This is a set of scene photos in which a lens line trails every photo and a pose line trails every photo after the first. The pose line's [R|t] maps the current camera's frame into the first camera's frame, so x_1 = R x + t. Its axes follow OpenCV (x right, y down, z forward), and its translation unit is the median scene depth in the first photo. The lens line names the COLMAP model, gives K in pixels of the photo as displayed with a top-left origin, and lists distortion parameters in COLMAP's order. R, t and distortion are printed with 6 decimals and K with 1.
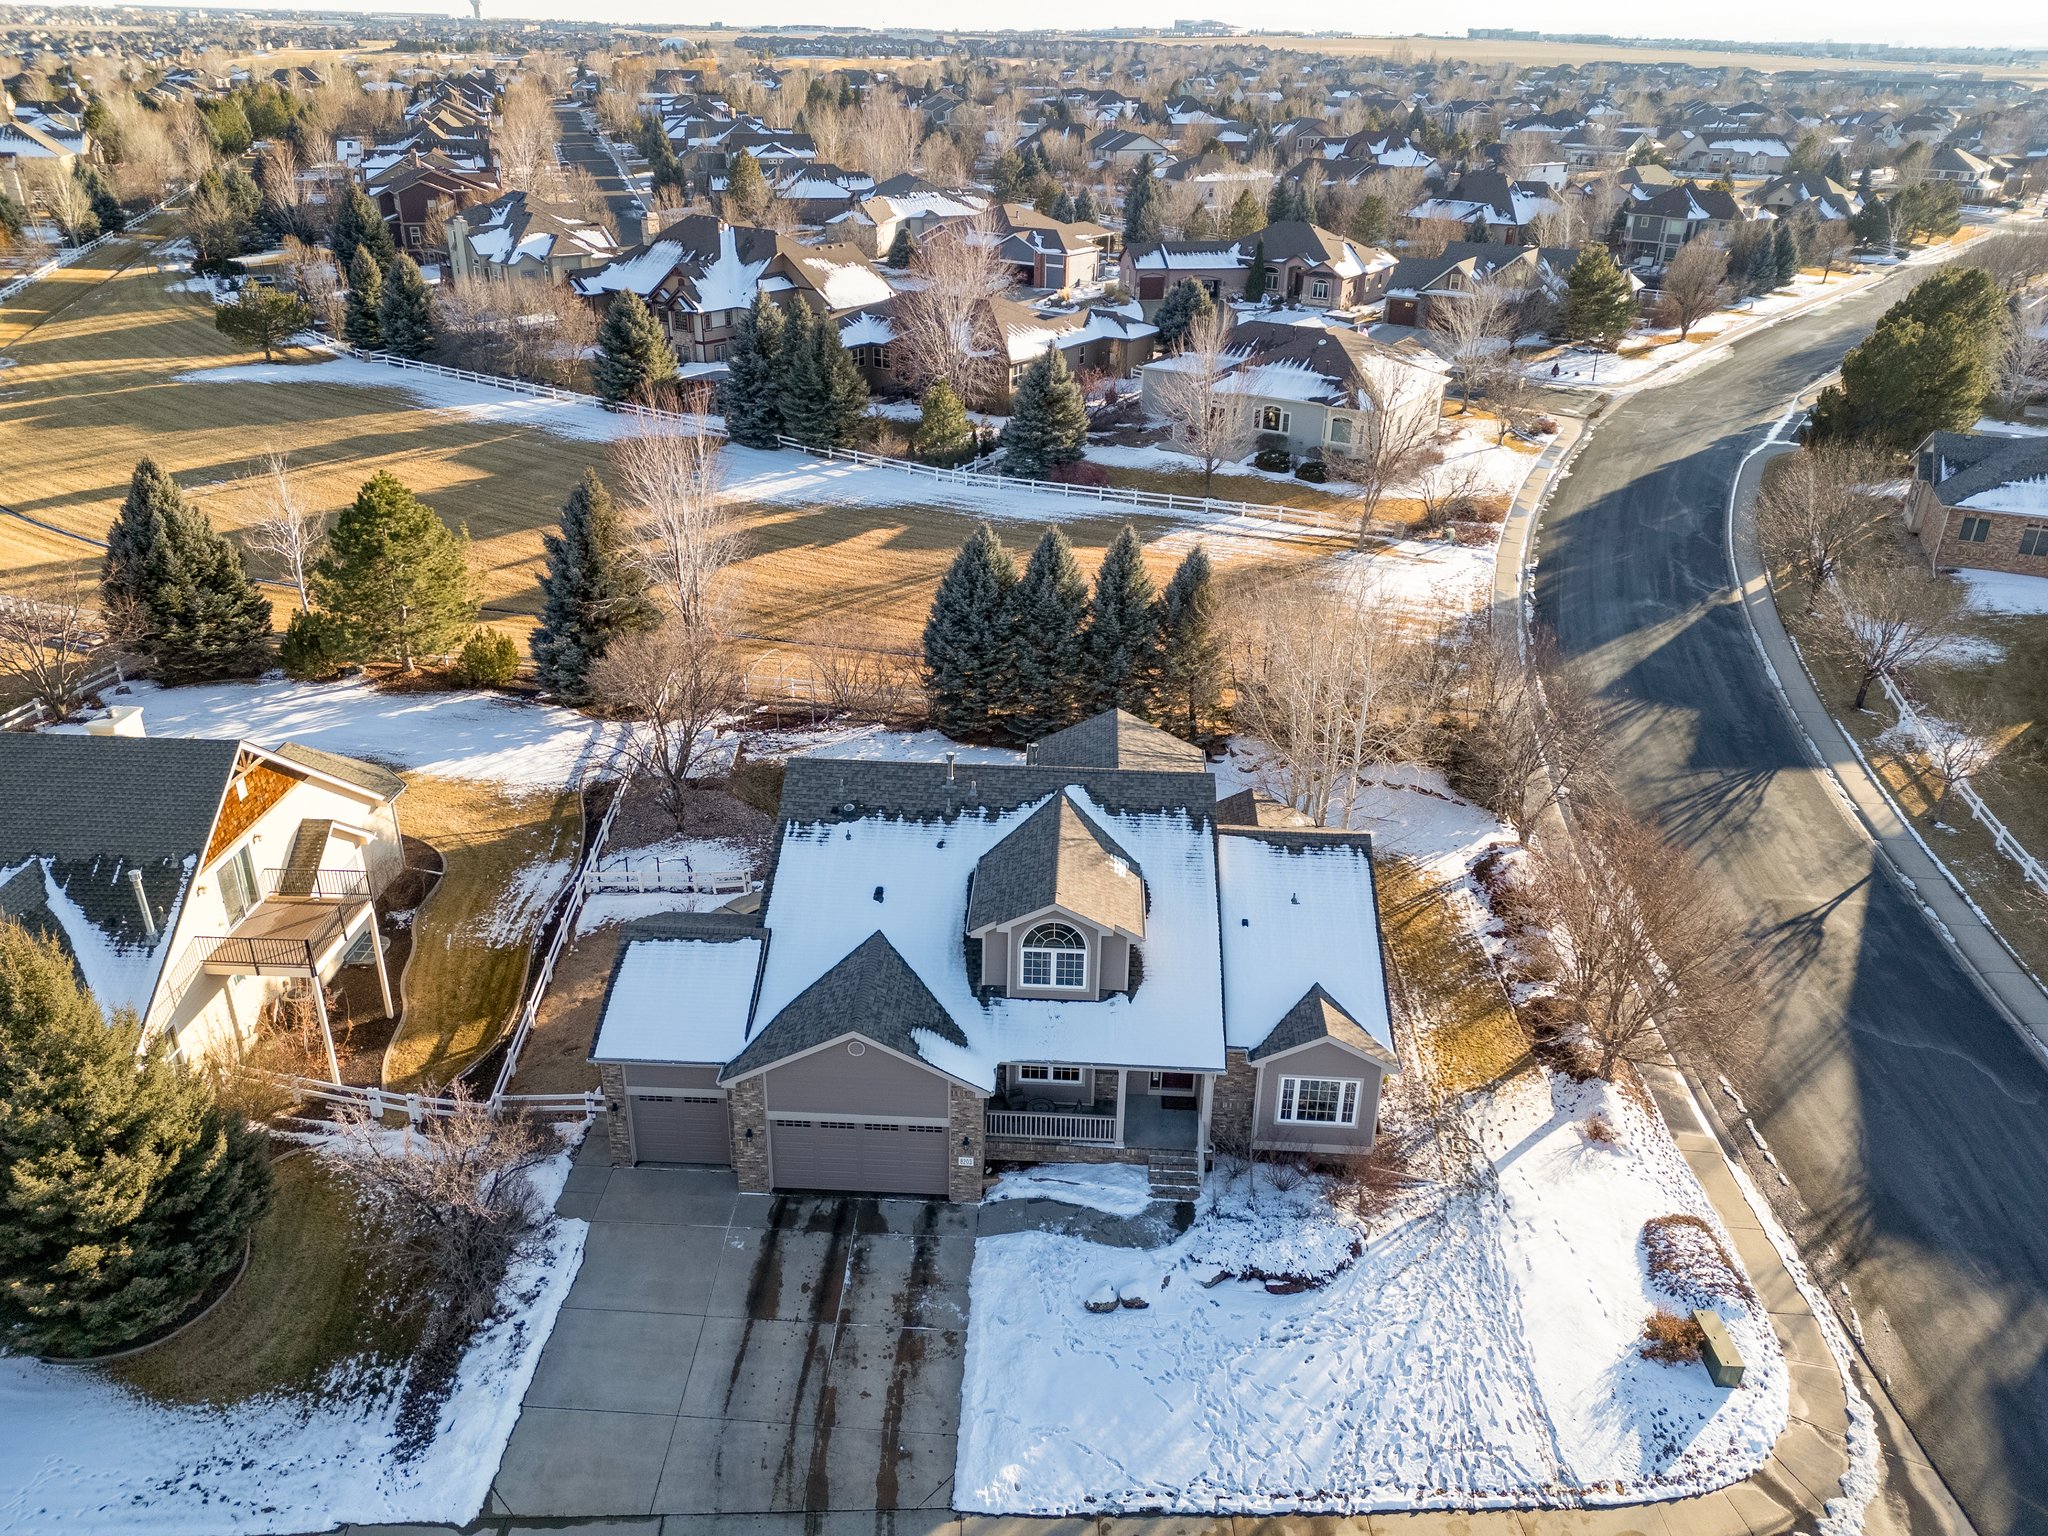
lens RADIAL K [[1492.5, 0, 1024.0], [0, 1492.5, 768.0], [0, 0, 1]] dist [0.089428, -0.084588]
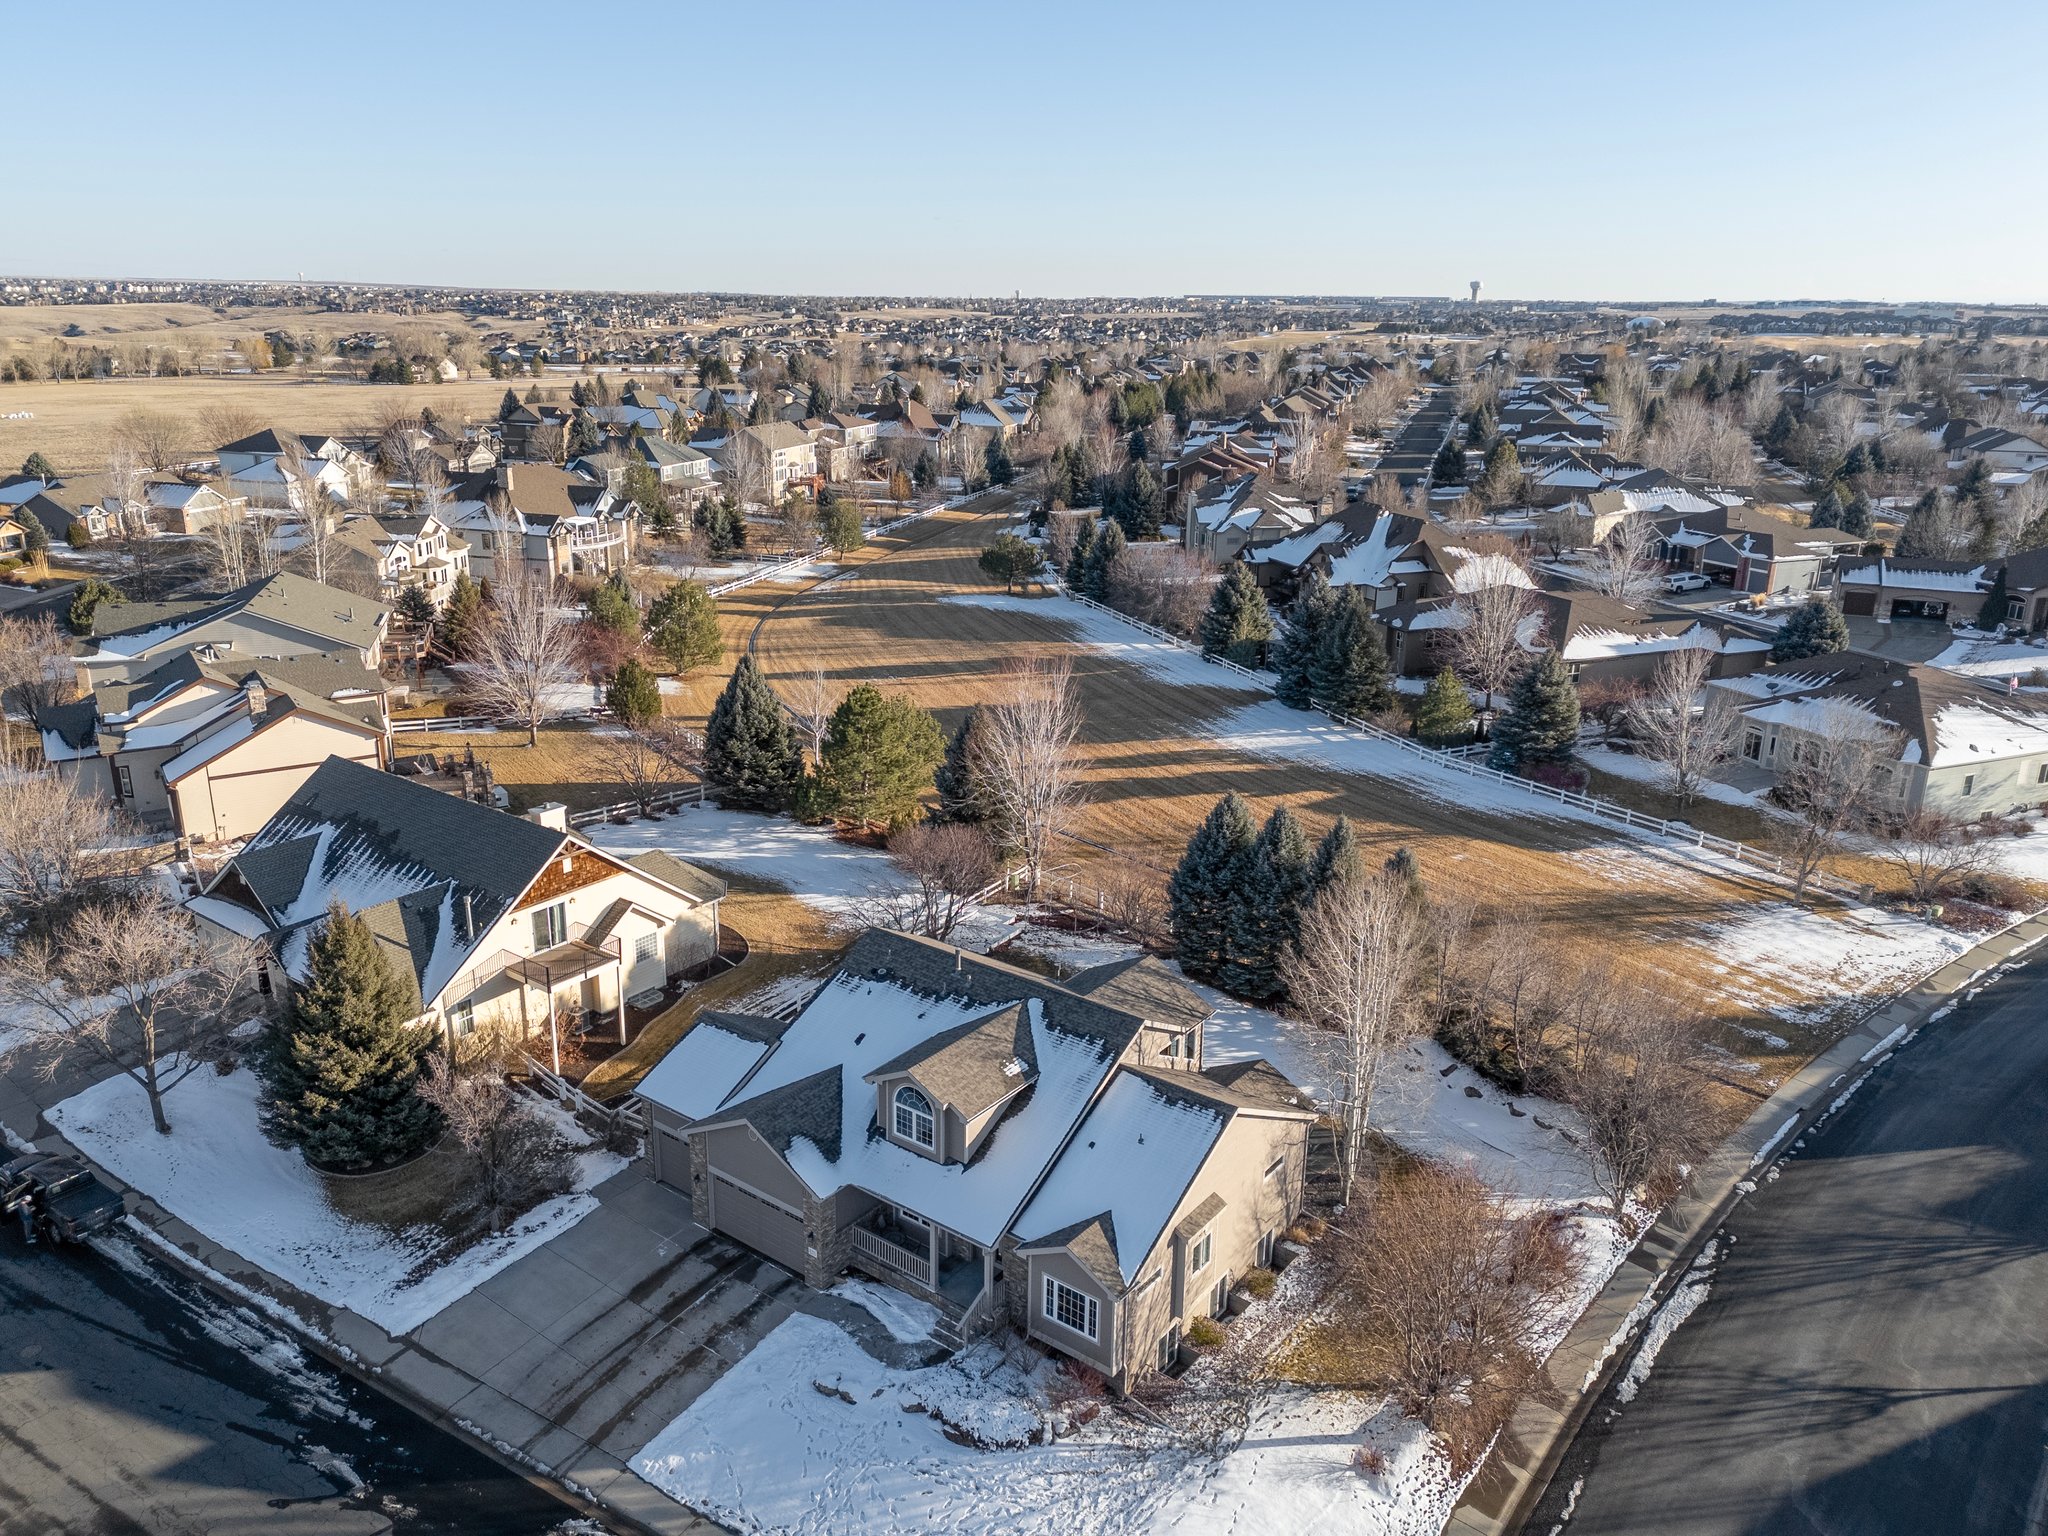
lens RADIAL K [[1492.5, 0, 1024.0], [0, 1492.5, 768.0], [0, 0, 1]] dist [0.089428, -0.084588]
pose [[0.826640, 0.164393, -0.538183, 0.734955], [-0.246101, 0.965681, -0.083030, -0.075667], [0.506064, 0.201083, 0.838728, -0.076470]]
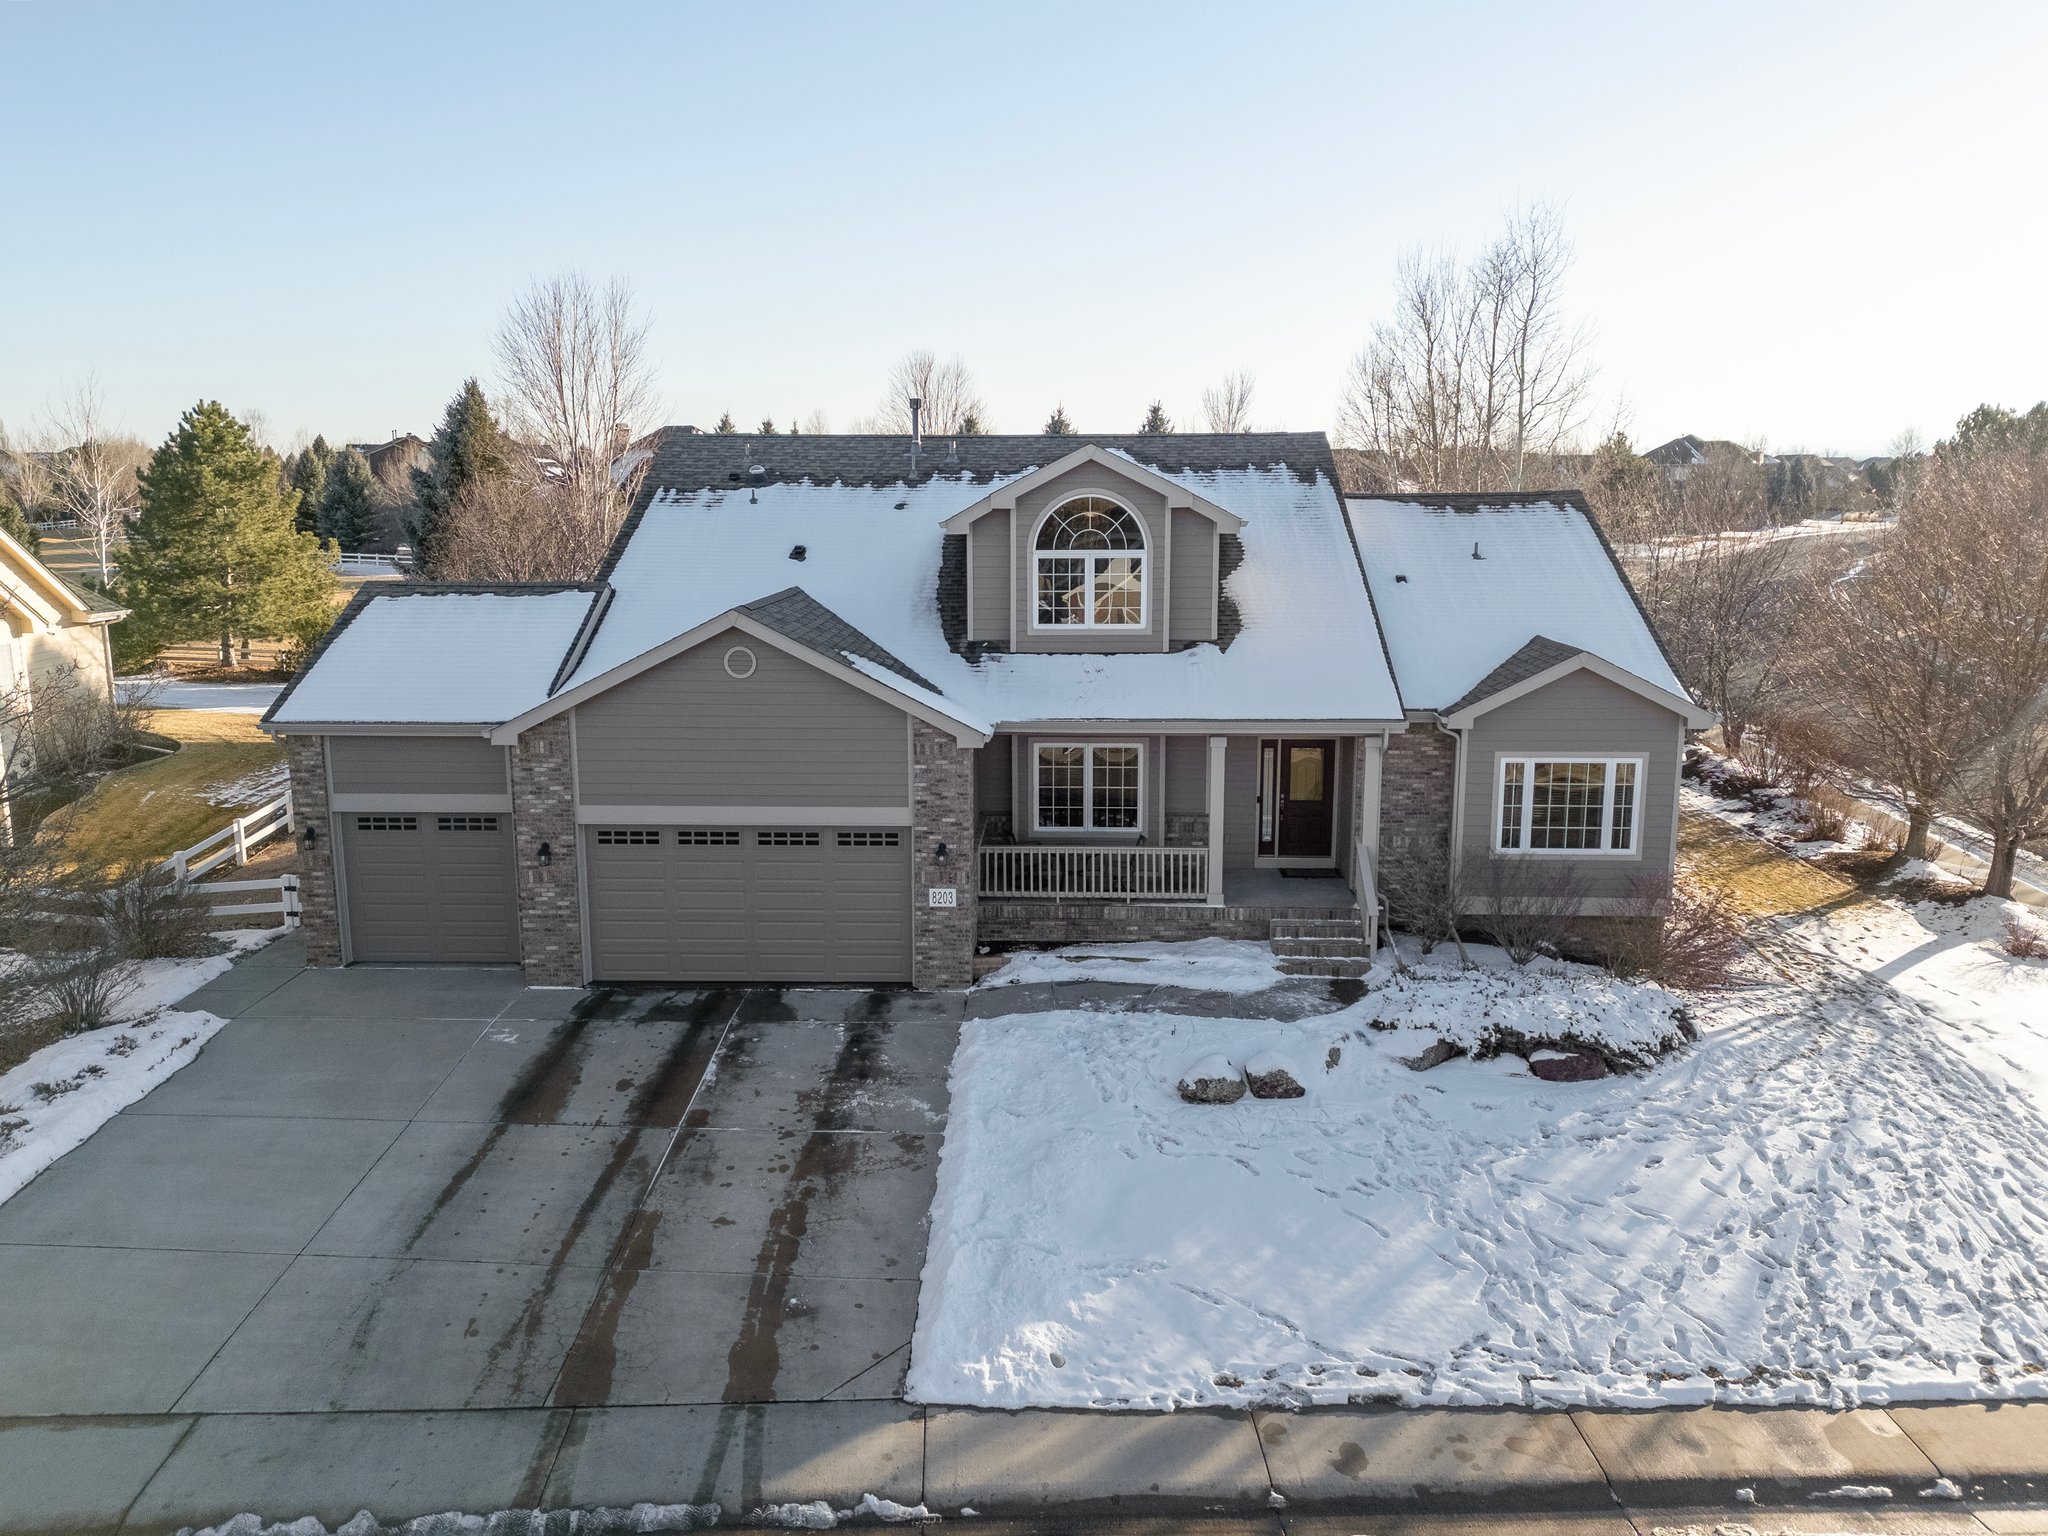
lens RADIAL K [[1511.2, 0, 1024.0], [0, 1511.2, 768.0], [0, 0, 1]] dist [0.094416, -0.098153]
pose [[0.999749, -0.021756, 0.005382, -0.010562], [0.022406, 0.964674, -0.262492, 0.359489], [0.000519, 0.262547, 0.964919, 0.452779]]
